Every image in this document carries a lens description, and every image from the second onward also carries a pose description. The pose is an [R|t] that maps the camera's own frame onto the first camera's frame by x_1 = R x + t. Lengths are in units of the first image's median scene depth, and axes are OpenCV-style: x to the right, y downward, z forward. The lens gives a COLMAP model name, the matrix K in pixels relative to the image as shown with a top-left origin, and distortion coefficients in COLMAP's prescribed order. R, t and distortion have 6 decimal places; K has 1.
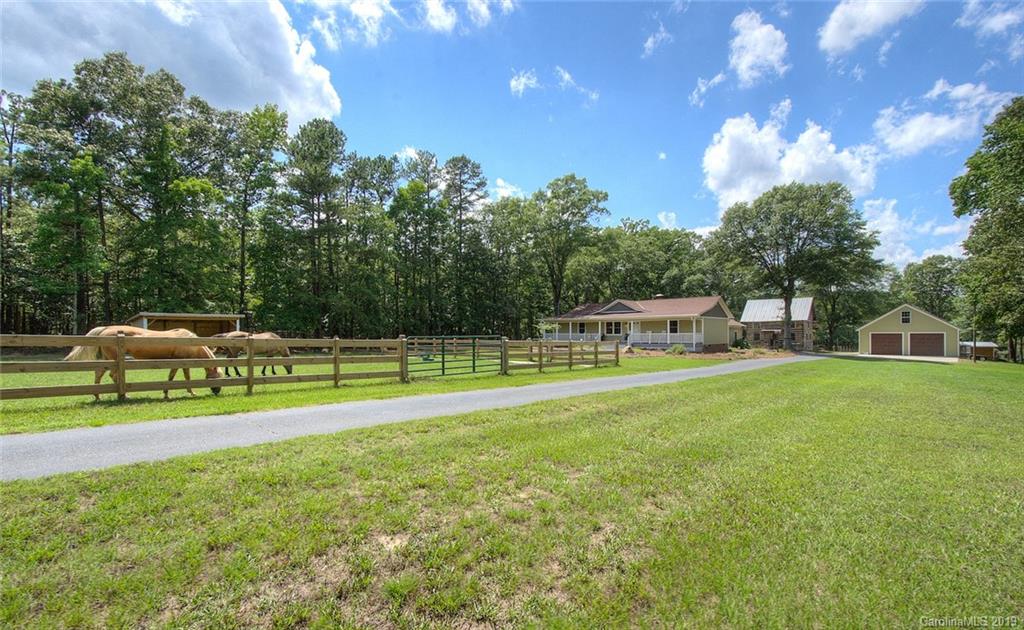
lens RADIAL K [[494.2, 0, 514.7], [0, 494.2, 304.0], [0, 0, 1]] dist [-0.029243, 0.000009]
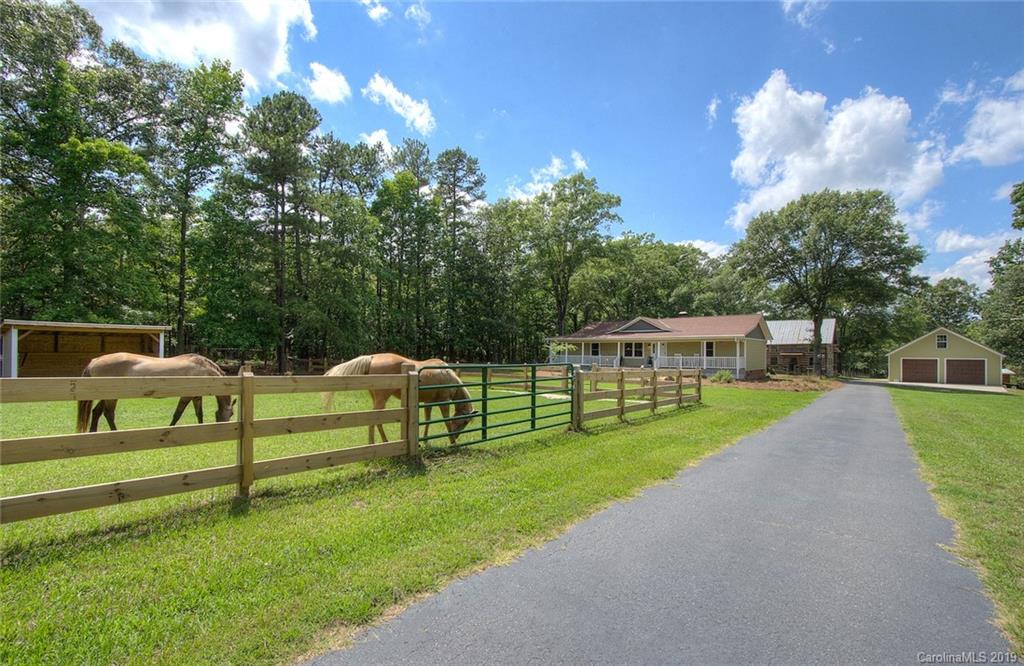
lens RADIAL K [[477.0, 0, 512.0], [0, 477.0, 333.0], [0, 0, 1]] dist [-0.023353, -0.000413]
pose [[0.998947, 0.012968, 0.044009, -0.045756], [-0.013719, 0.999765, 0.016798, 0.007776], [-0.043781, -0.017384, 0.998890, 0.167319]]
